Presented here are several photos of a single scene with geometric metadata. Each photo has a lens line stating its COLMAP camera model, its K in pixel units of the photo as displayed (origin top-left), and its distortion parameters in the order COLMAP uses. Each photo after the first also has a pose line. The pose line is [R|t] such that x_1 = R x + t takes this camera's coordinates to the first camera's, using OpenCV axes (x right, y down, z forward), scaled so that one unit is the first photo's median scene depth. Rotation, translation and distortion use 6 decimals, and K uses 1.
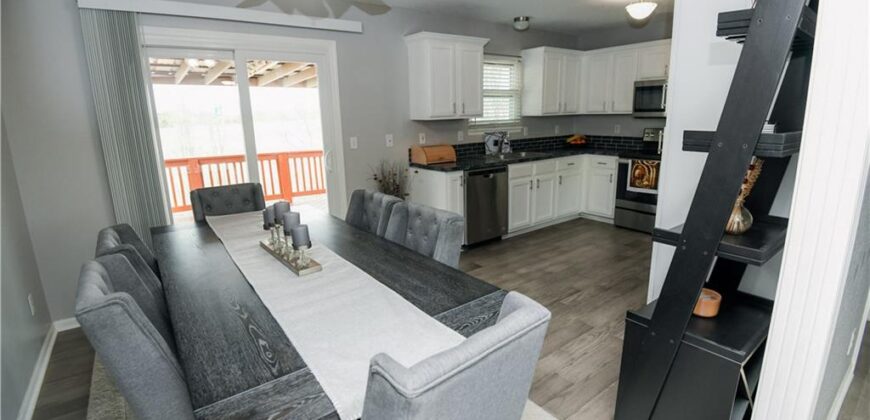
lens RADIAL K [[407.9, 0, 435.3], [0, 407.9, 204.6], [0, 0, 1]] dist [0.000201, -0.023333]
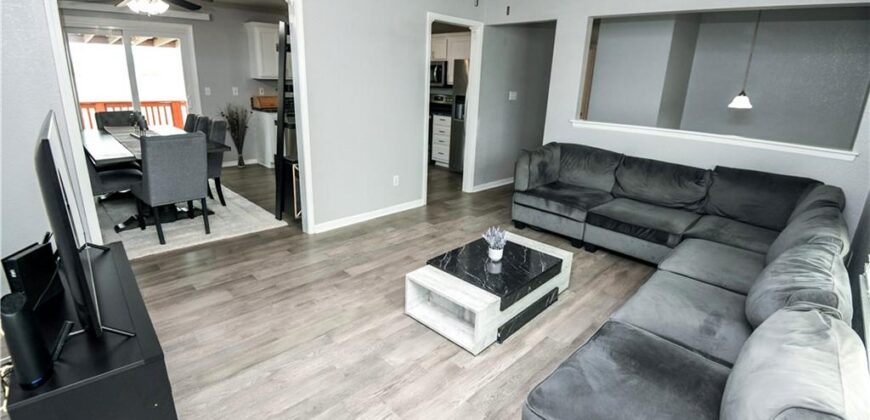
lens RADIAL K [[407.9, 0, 435.3], [0, 407.9, 204.6], [0, 0, 1]] dist [0.000201, -0.023333]
pose [[0.989676, 0.009796, 0.142989, 0.214353], [-0.021116, 0.996740, 0.077867, 0.068183], [-0.141760, -0.080082, 0.986657, -0.336427]]
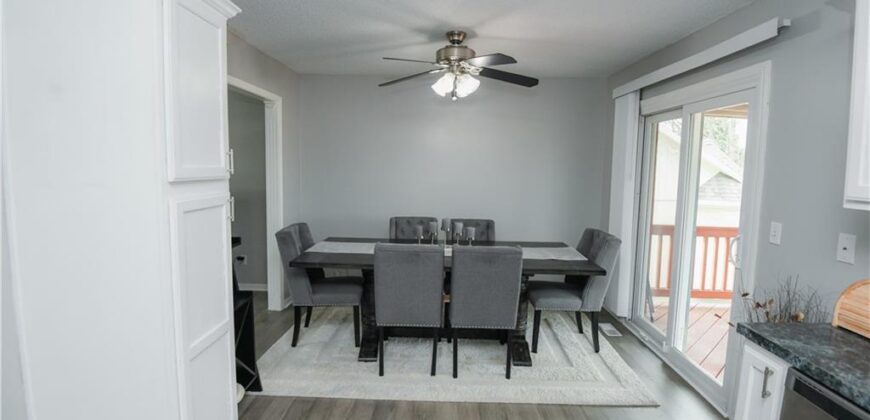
lens RADIAL K [[407.9, 0, 435.3], [0, 407.9, 204.6], [0, 0, 1]] dist [0.000201, -0.023333]
pose [[-0.630996, 0.086184, -0.770984, 0.399411], [-0.173914, 0.952801, 0.248845, -0.193767], [0.756041, 0.291105, -0.586226, 0.767995]]
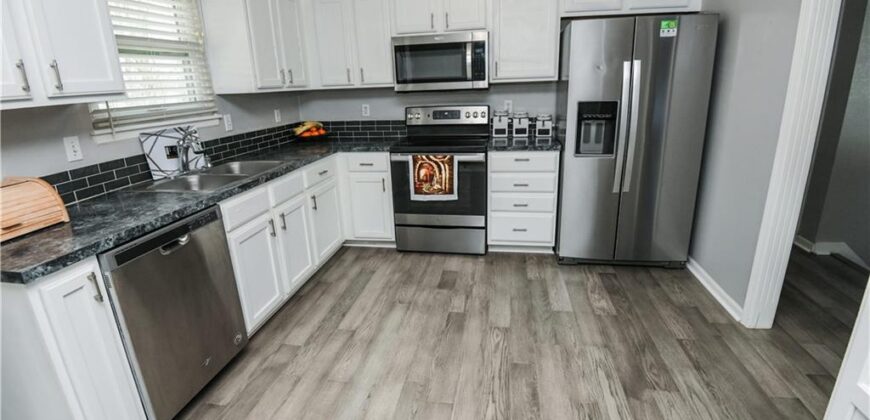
lens RADIAL K [[407.9, 0, 435.3], [0, 407.9, 204.6], [0, 0, 1]] dist [0.000201, -0.023333]
pose [[0.735174, -0.197955, 0.648331, 0.056136], [0.168522, 0.979757, 0.108053, -0.093549], [-0.656597, 0.029821, 0.753652, 0.454437]]
